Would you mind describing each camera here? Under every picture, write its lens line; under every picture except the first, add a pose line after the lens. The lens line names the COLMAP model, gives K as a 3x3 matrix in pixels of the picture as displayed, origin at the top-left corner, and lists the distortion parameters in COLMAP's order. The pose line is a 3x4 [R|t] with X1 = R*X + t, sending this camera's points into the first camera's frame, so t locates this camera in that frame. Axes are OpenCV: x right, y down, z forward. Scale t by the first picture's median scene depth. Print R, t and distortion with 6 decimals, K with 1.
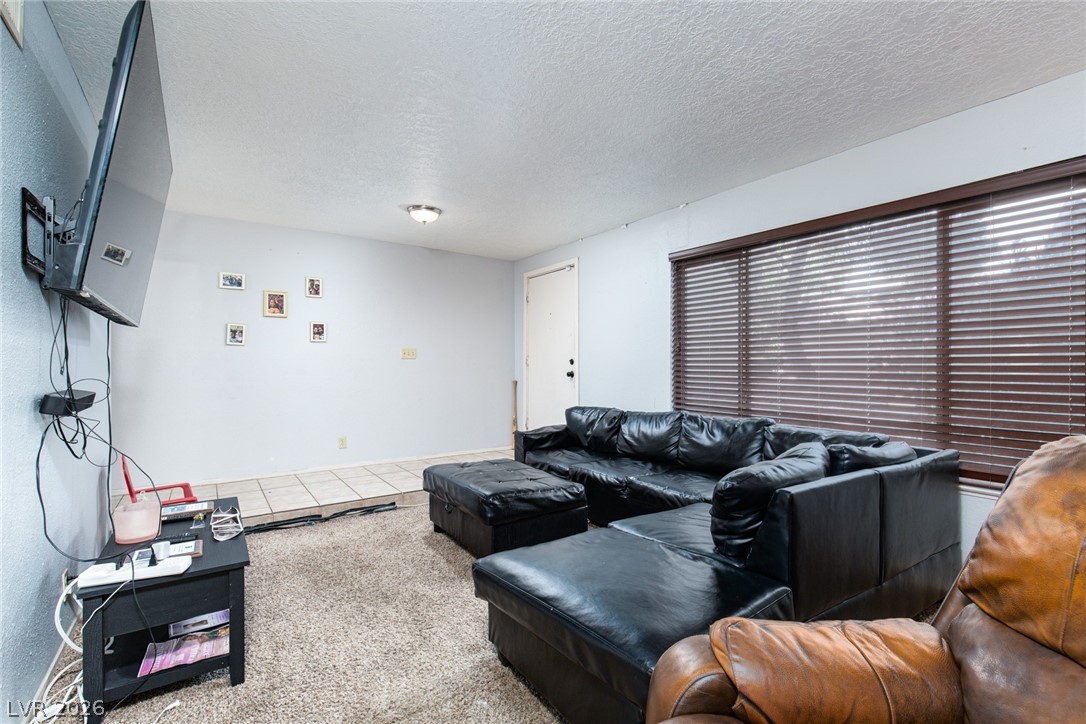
lens RADIAL K [[492.5, 0, 546.7], [0, 492.5, 362.8], [0, 0, 1]] dist [0.009541, -0.000791]
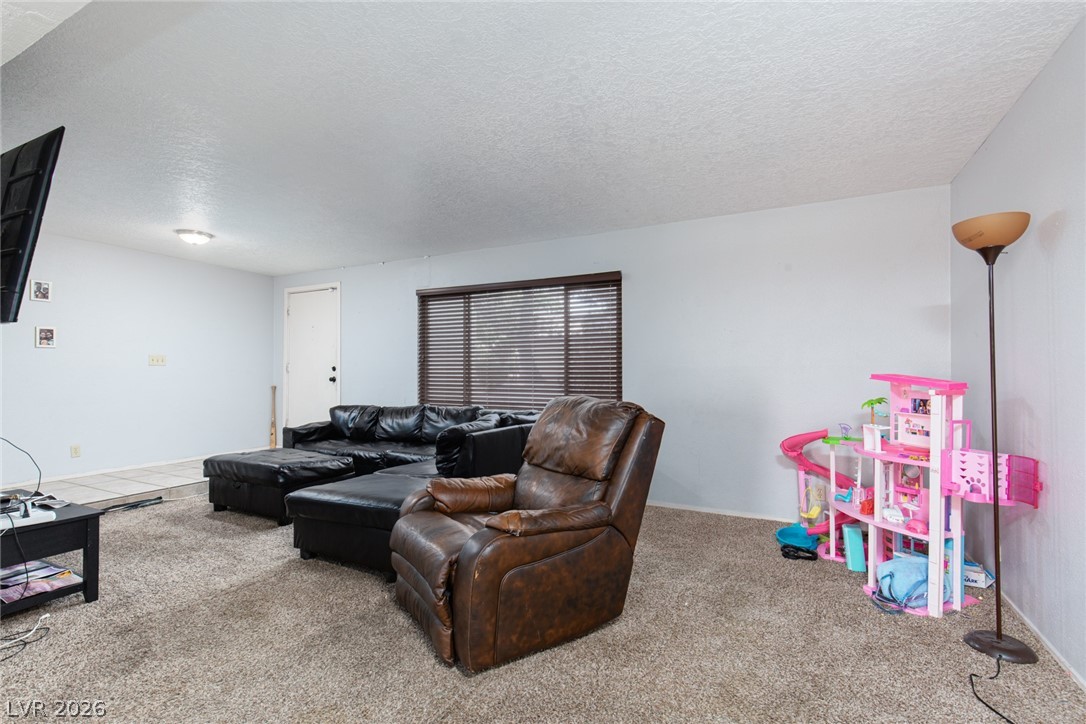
lens RADIAL K [[492.5, 0, 561.6], [0, 492.5, 367.7], [0, 0, 1]] dist [0.009541, -0.000791]
pose [[0.868342, 0.004071, 0.495948, -0.085683], [-0.002218, 0.999988, -0.004324, -0.001477], [-0.495960, 0.002655, 0.868341, -0.418056]]
